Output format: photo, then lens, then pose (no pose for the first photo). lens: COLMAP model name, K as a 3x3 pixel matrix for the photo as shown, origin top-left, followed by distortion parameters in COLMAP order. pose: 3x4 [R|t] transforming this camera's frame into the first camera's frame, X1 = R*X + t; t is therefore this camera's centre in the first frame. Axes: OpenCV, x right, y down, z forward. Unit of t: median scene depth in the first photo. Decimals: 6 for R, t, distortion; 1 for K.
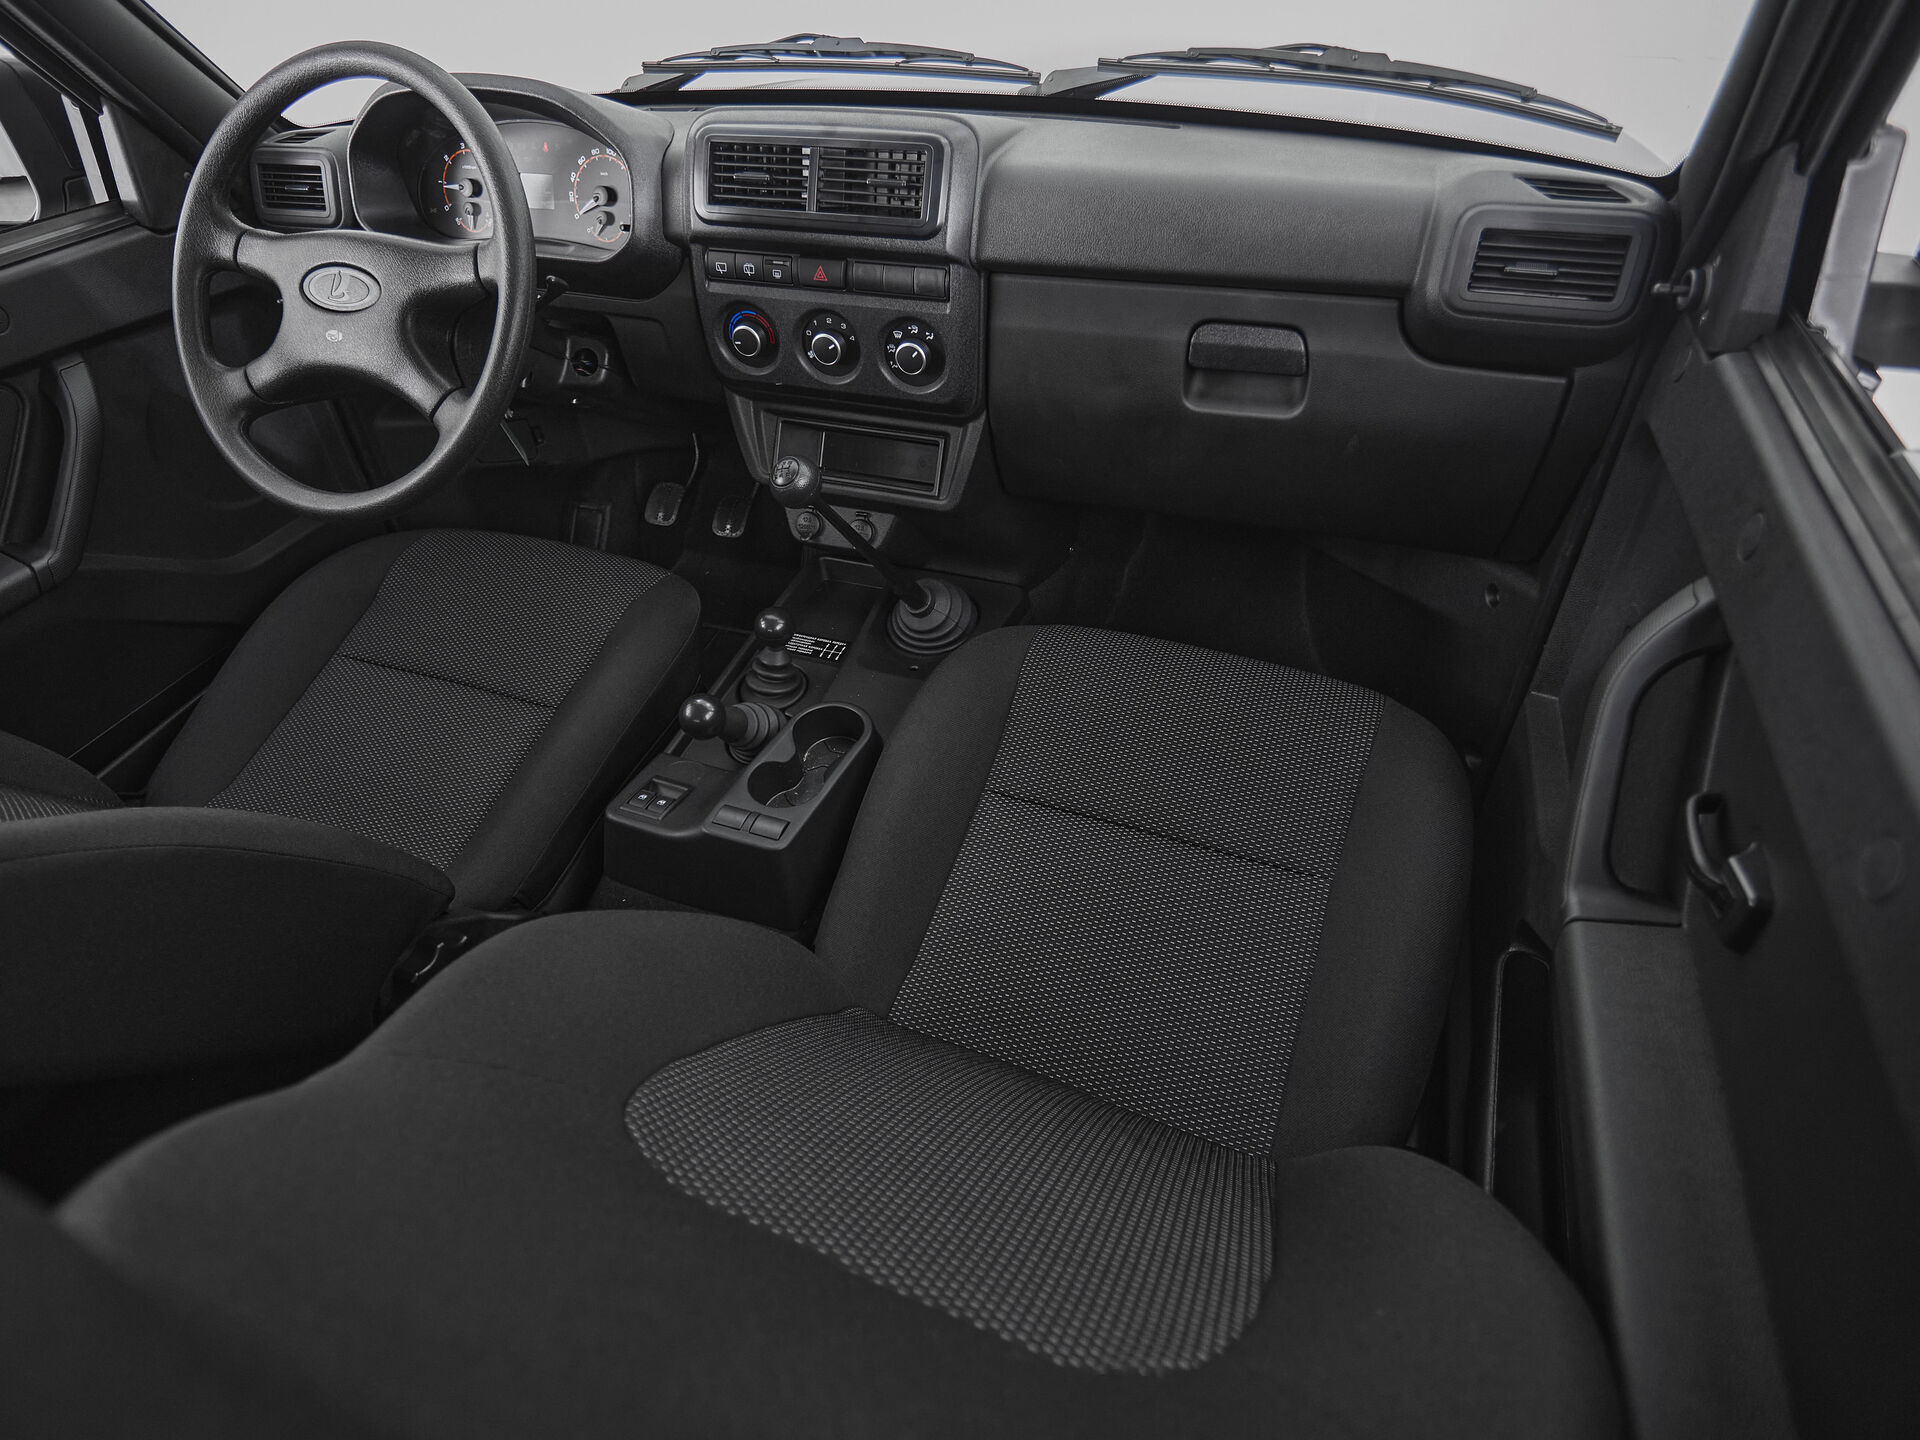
lens RADIAL K [[1042.8, 0, 961.9], [0, 1042.8, 707.8], [0, 0, 1]] dist [-0.016747, -0.000892]
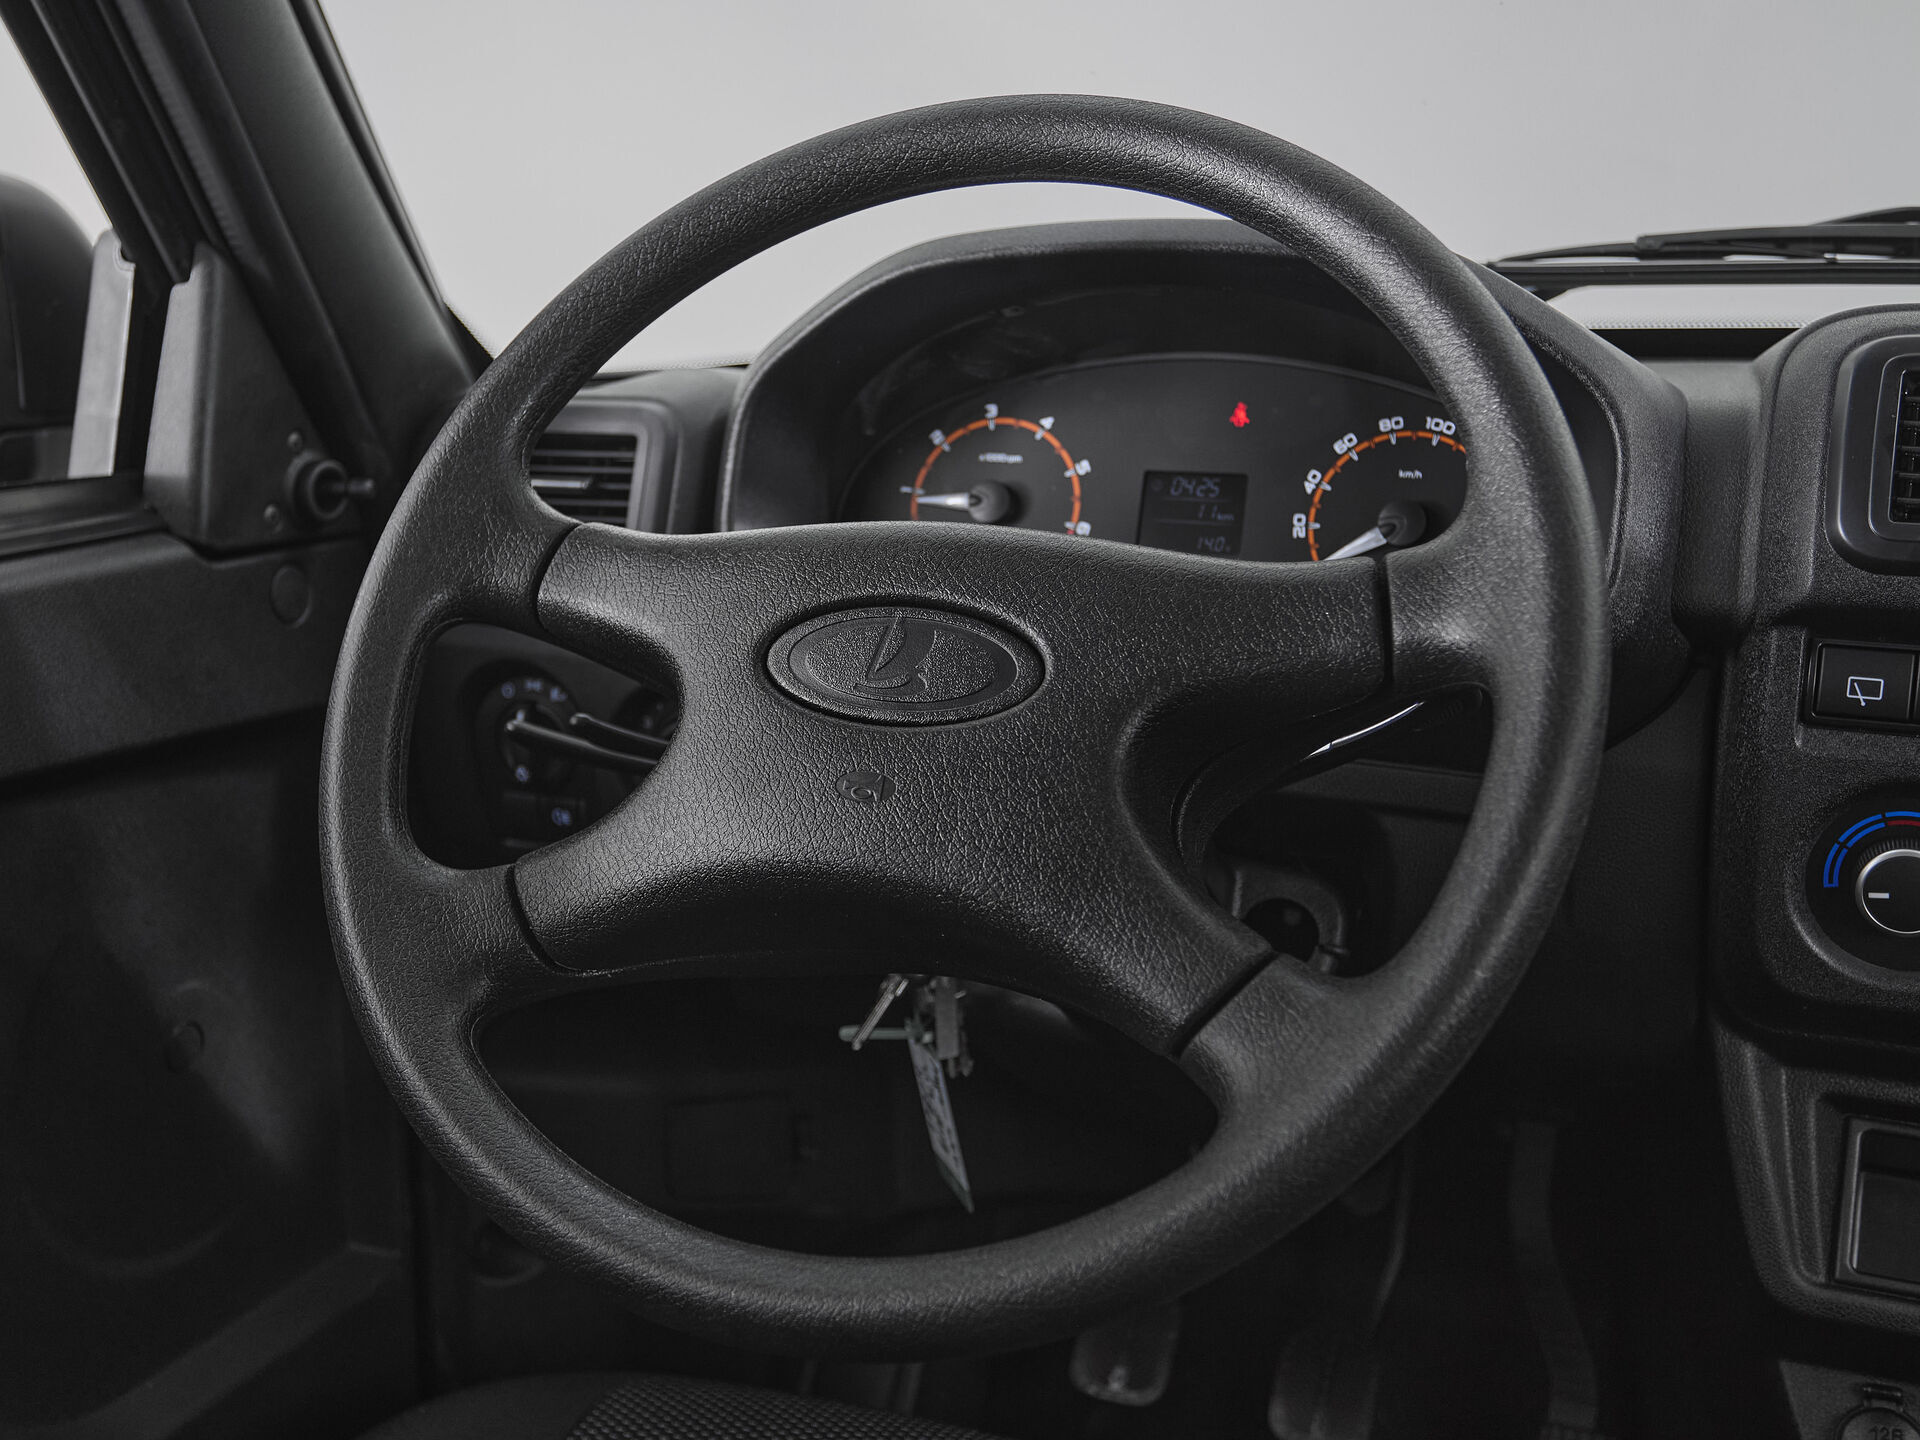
lens RADIAL K [[2160.0, 0, 852.5], [0, 2160.0, 717.9], [0, 0, 1]] dist [-0.002332, 0.006256]
pose [[0.996282, 0.047966, -0.071568, -0.537028], [-0.075546, 0.885713, -0.458046, -0.053605], [0.041418, 0.461749, 0.886043, 0.347231]]
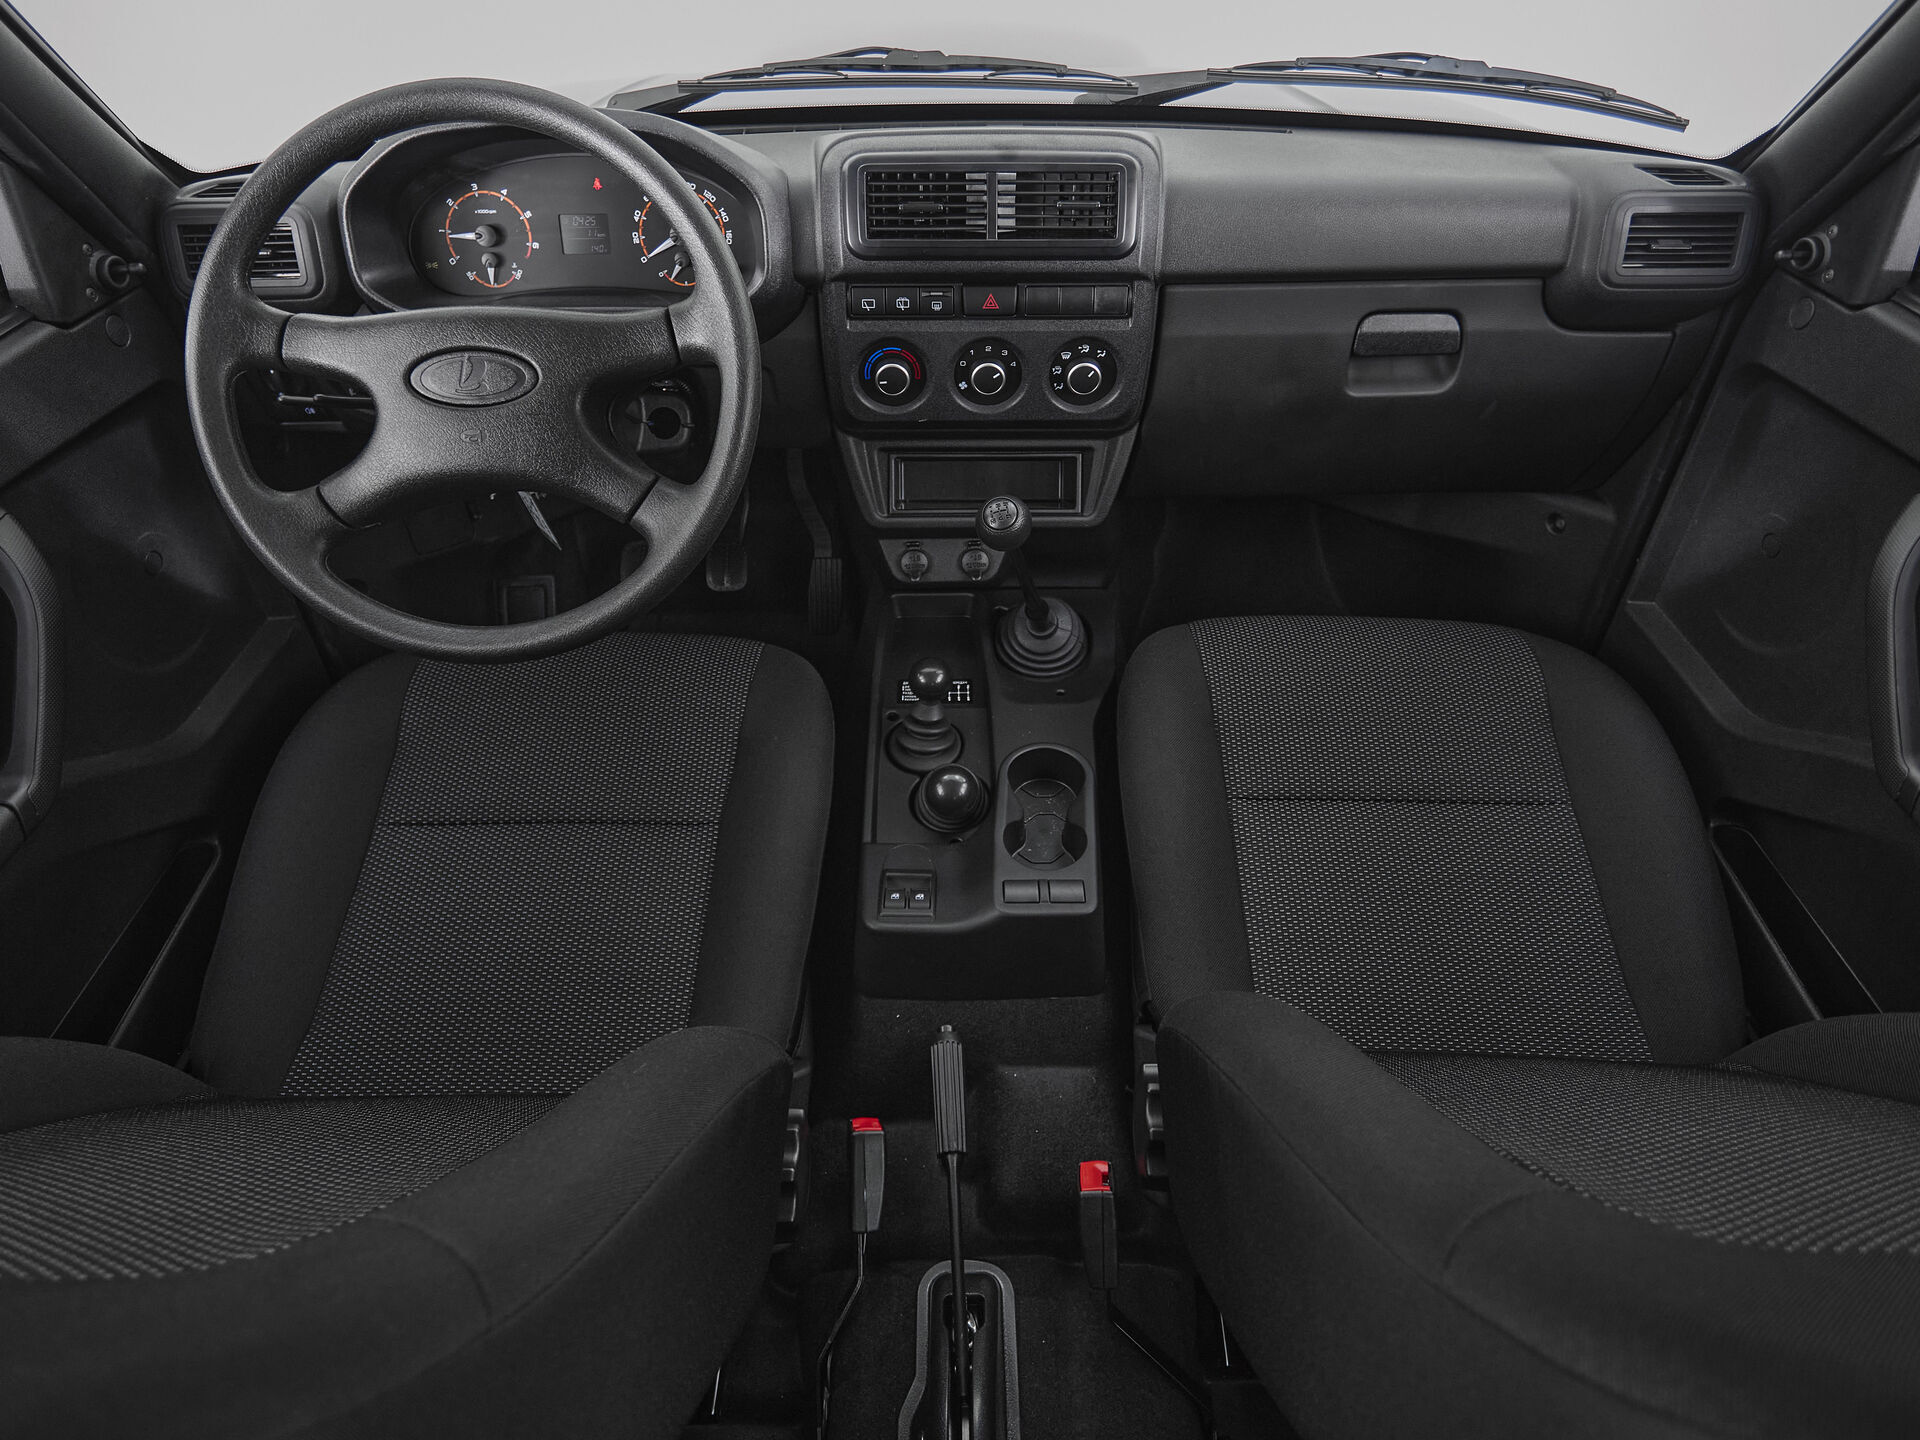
lens RADIAL K [[1096.9, 0, 965.2], [0, 1096.9, 654.9], [0, 0, 1]] dist [-0.018292, -0.000448]
pose [[0.933215, -0.194243, 0.302291, -0.516181], [0.203820, 0.979008, -0.000138, -0.108685], [-0.295919, 0.061742, 0.953216, 0.081747]]
